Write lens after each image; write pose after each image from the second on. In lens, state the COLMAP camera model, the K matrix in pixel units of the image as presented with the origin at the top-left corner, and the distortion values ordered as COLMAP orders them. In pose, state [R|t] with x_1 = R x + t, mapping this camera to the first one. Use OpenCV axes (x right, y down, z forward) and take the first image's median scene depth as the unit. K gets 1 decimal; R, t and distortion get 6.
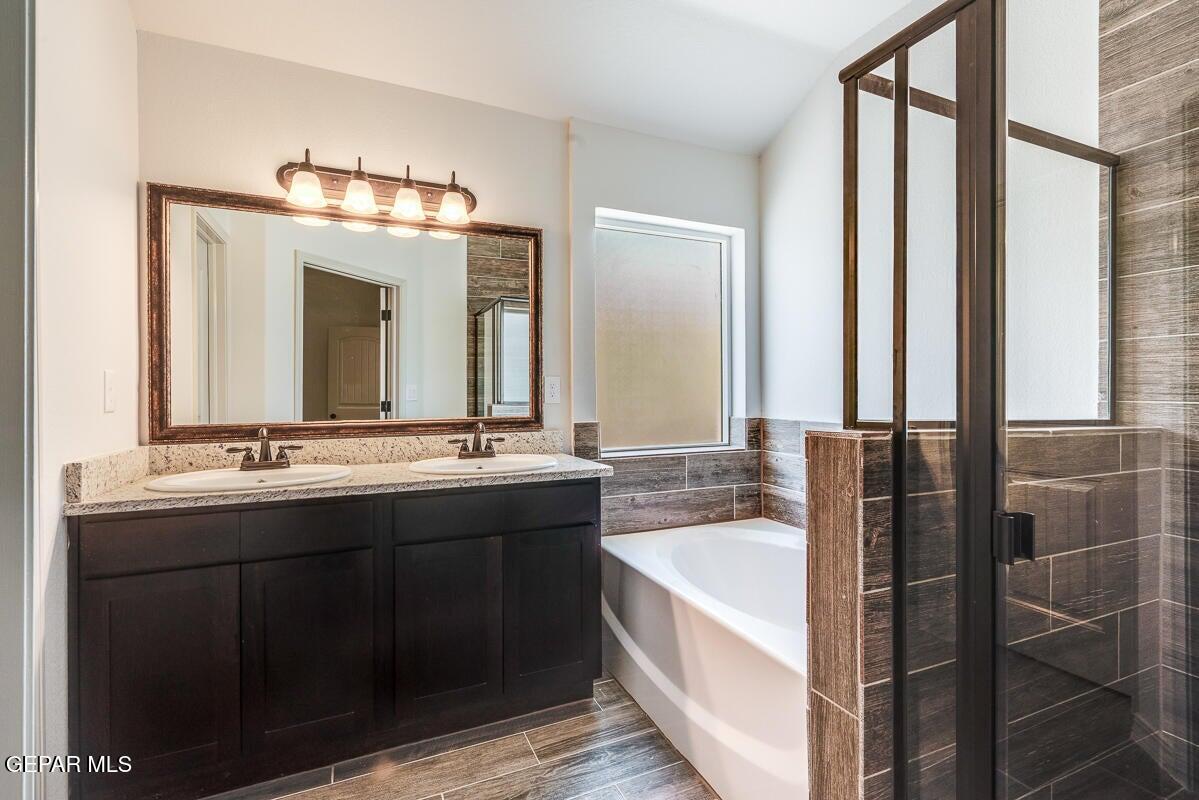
lens RADIAL K [[546.8, 0, 599.0], [0, 546.8, 391.9], [0, 0, 1]] dist [-0.000185, 0.000754]
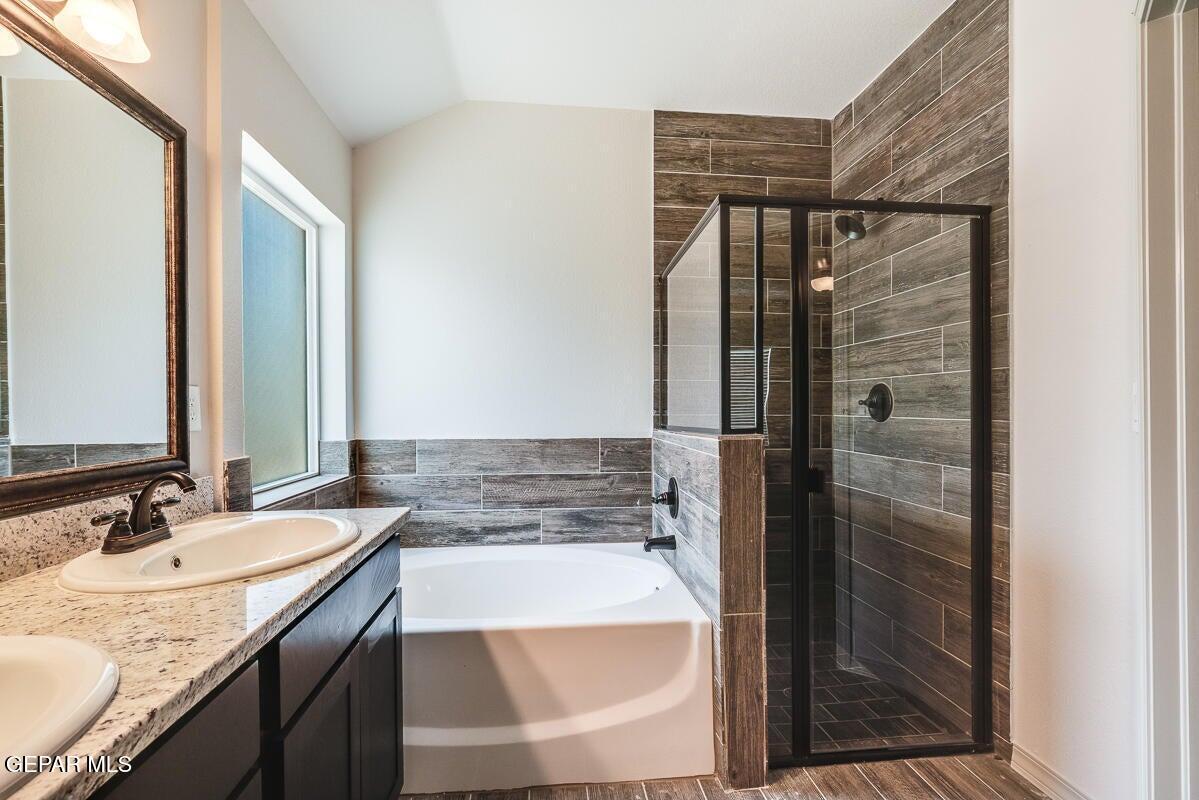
lens RADIAL K [[546.8, 0, 599.9], [0, 546.8, 406.1], [0, 0, 1]] dist [-0.000185, 0.000754]
pose [[0.313351, 0.003780, 0.949630, -0.953198], [0.003890, 0.999979, -0.005264, -0.002900], [-0.949629, 0.005344, 0.313330, 0.747152]]
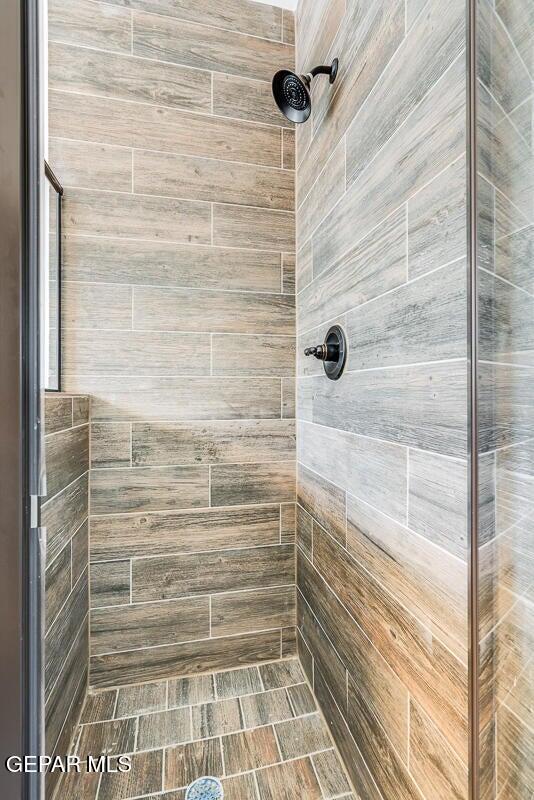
lens RADIAL K [[366.9, 0, 266.1], [0, 366.9, 392.9], [0, 0, 1]] dist [-0.001731, 0.001629]
pose [[0.204523, 0.000659, 0.978862, 0.223641], [0.006182, 0.999979, -0.001965, 0.074874], [-0.978842, 0.006454, 0.204515, 0.406202]]
